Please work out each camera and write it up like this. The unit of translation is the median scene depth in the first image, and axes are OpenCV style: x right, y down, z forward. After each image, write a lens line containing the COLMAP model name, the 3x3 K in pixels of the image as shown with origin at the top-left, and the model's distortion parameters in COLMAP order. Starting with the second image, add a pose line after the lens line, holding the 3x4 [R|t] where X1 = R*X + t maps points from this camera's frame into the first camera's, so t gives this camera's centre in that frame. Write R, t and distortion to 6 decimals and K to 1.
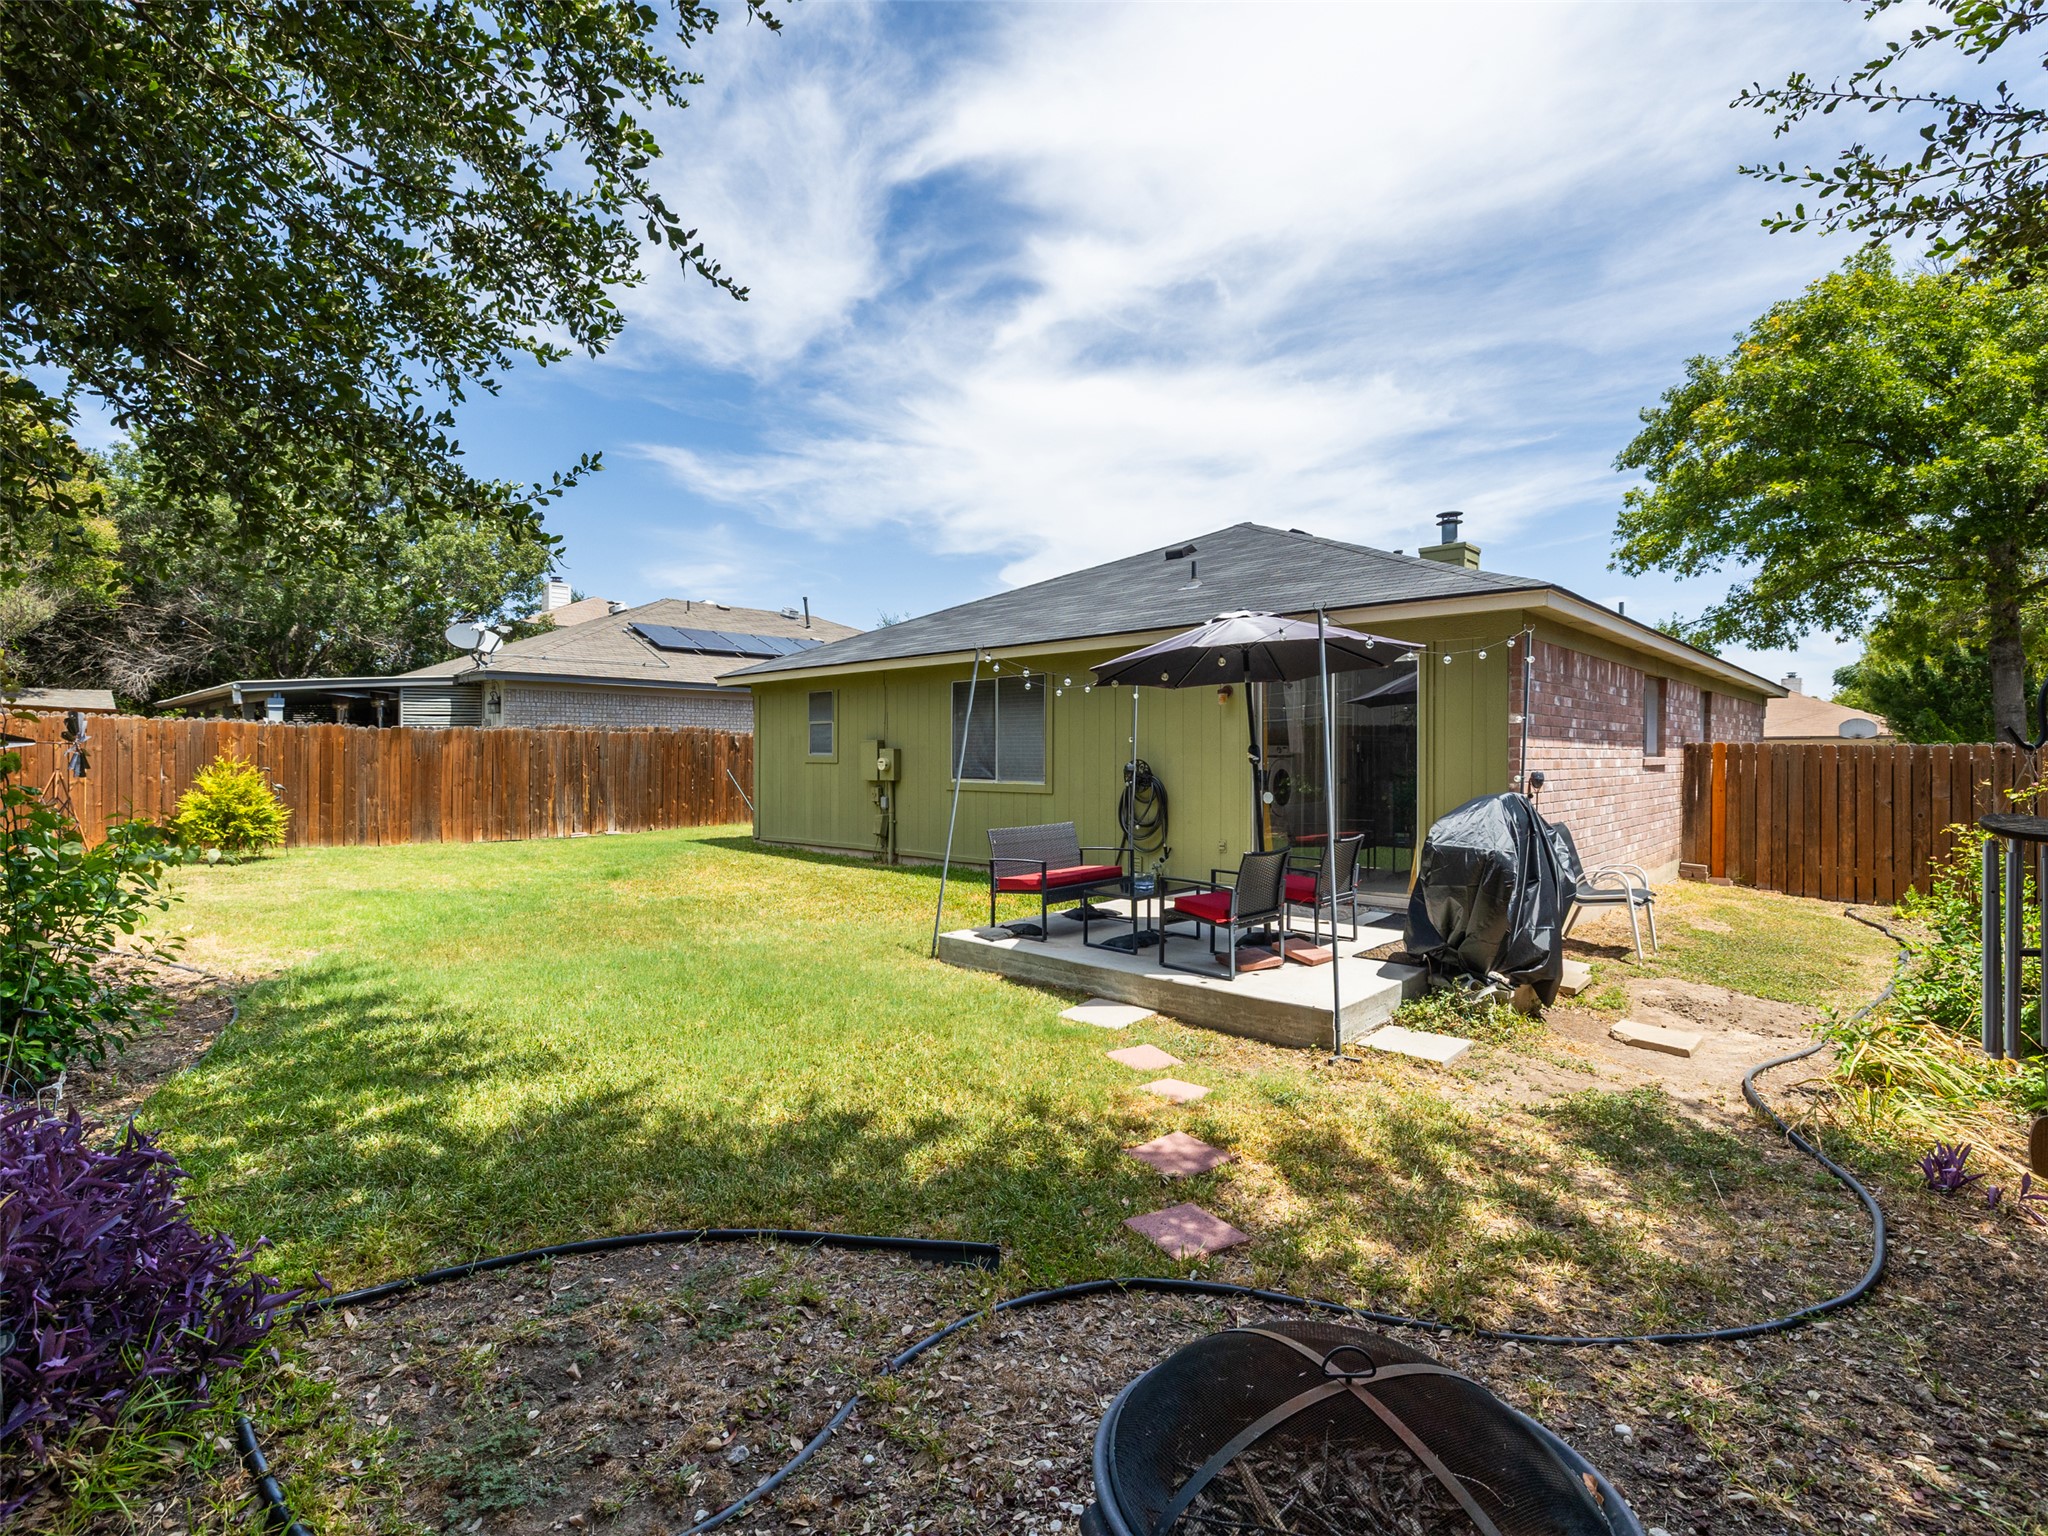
lens RADIAL K [[978.9, 0, 980.0], [0, 978.9, 804.1], [0, 0, 1]] dist [0.002291, 0.000792]
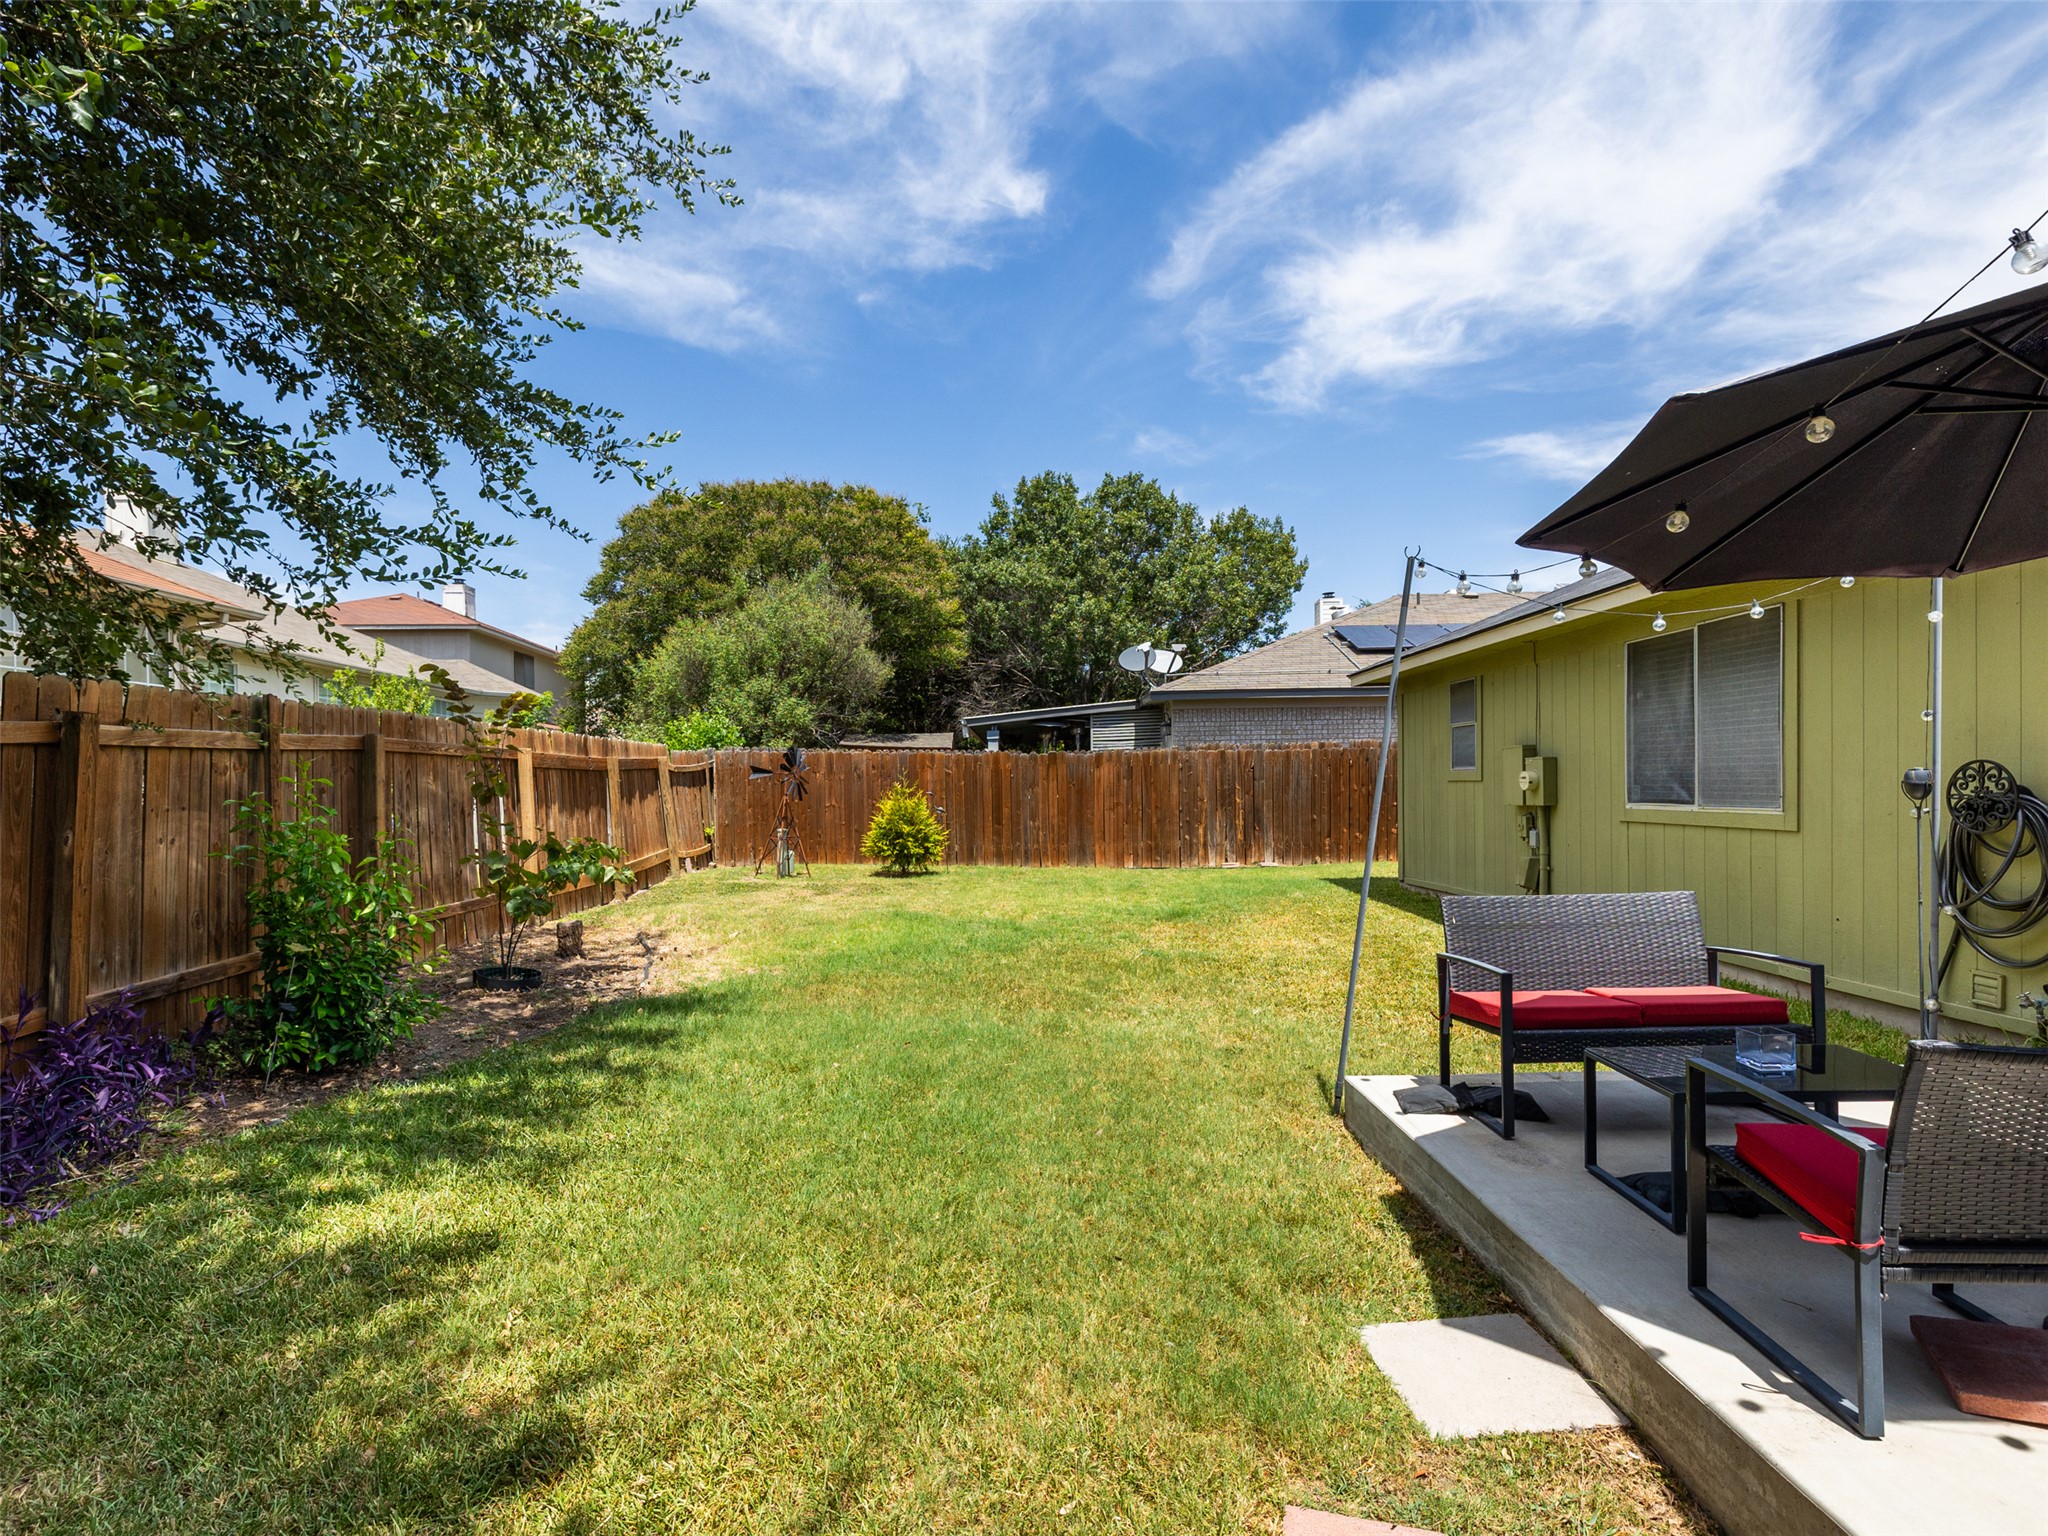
lens RADIAL K [[1005.5, 0, 979.6], [0, 1005.5, 818.1], [0, 0, 1]] dist [0.001187, 0.000671]
pose [[0.692773, 0.012609, -0.721045, 0.099739], [-0.022076, 0.999749, -0.003728, -0.003615], [0.720818, 0.018500, 0.692878, 0.194217]]
